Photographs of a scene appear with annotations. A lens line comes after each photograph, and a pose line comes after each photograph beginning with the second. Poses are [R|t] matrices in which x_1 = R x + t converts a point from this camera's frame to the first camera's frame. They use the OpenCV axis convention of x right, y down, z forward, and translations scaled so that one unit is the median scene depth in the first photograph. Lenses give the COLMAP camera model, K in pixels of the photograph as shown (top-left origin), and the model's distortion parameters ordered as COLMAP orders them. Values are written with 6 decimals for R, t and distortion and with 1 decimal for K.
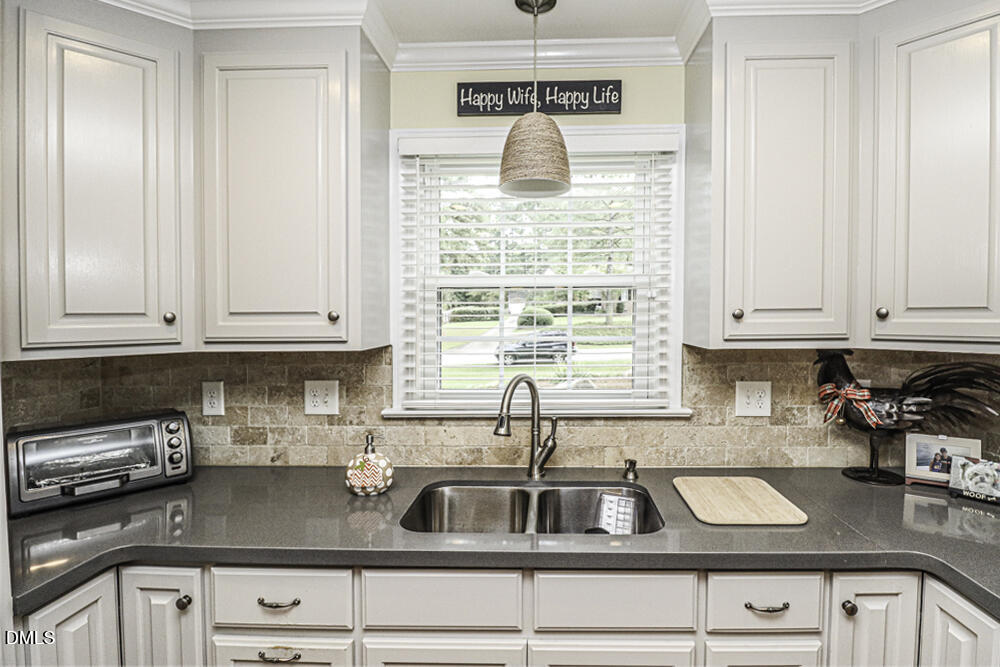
lens RADIAL K [[470.5, 0, 548.2], [0, 470.5, 346.4], [0, 0, 1]] dist [0.000065, -0.000126]
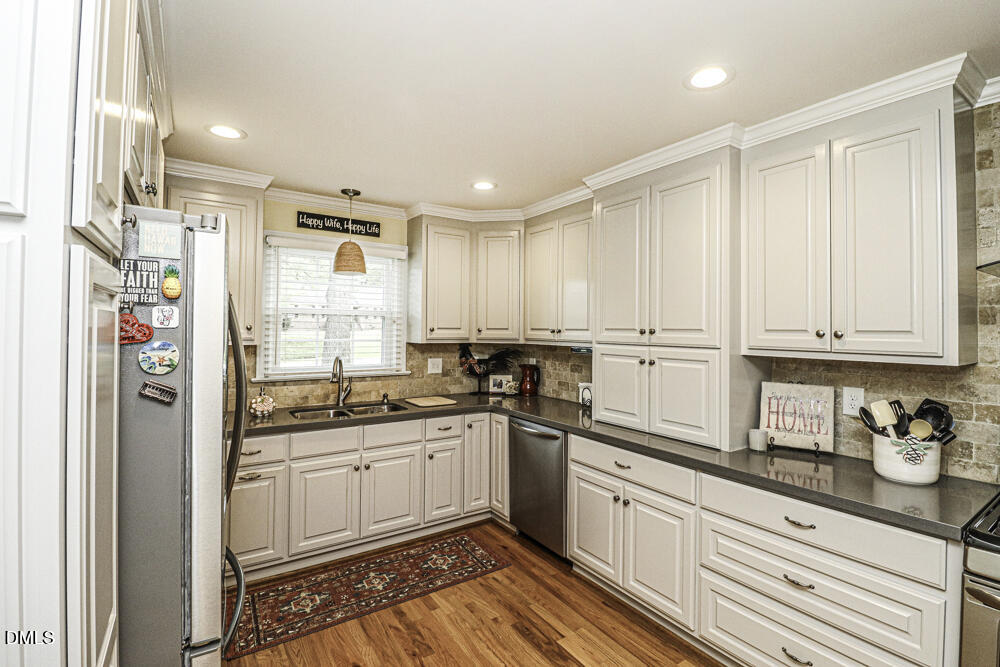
lens RADIAL K [[460.0, 0, 510.5], [0, 460.0, 320.1], [0, 0, 1]] dist [0.000565, -0.015959]
pose [[0.812744, 0.025454, 0.582064, -0.608742], [0.029994, 0.995893, -0.085431, 0.097804], [-0.581848, 0.086892, 0.808642, -1.103454]]
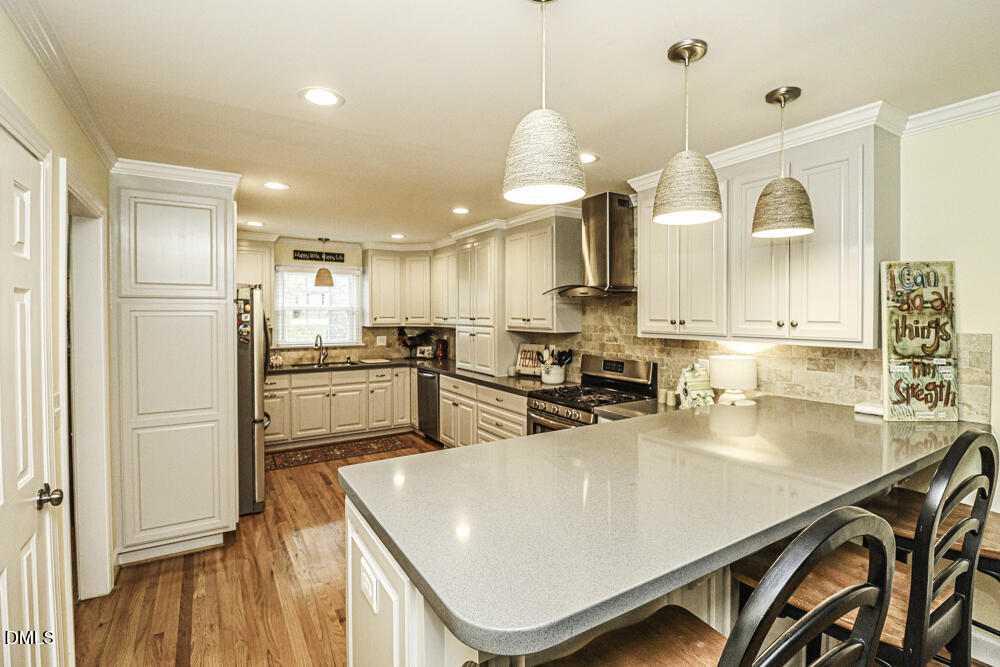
lens RADIAL K [[463.9, 0, 506.8], [0, 463.9, 318.1], [0, 0, 1]] dist [0.000295, -0.016398]
pose [[0.830221, 0.001160, 0.557433, -0.816398], [0.037988, 0.997555, -0.058654, 0.195243], [-0.556139, 0.069872, 0.828147, -2.699515]]
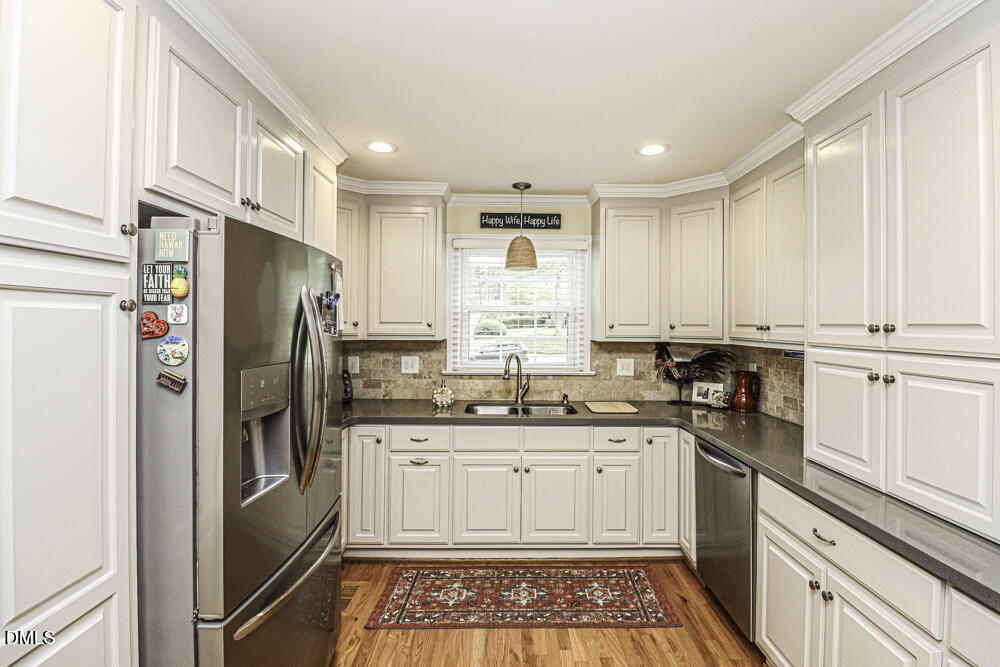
lens RADIAL K [[460.0, 0, 510.5], [0, 460.0, 320.1], [0, 0, 1]] dist [0.000565, -0.015959]
pose [[0.999350, 0.013438, 0.033451, -0.135401], [-0.010542, 0.996301, -0.085282, 0.088814], [-0.034473, 0.084874, 0.995795, -1.028796]]
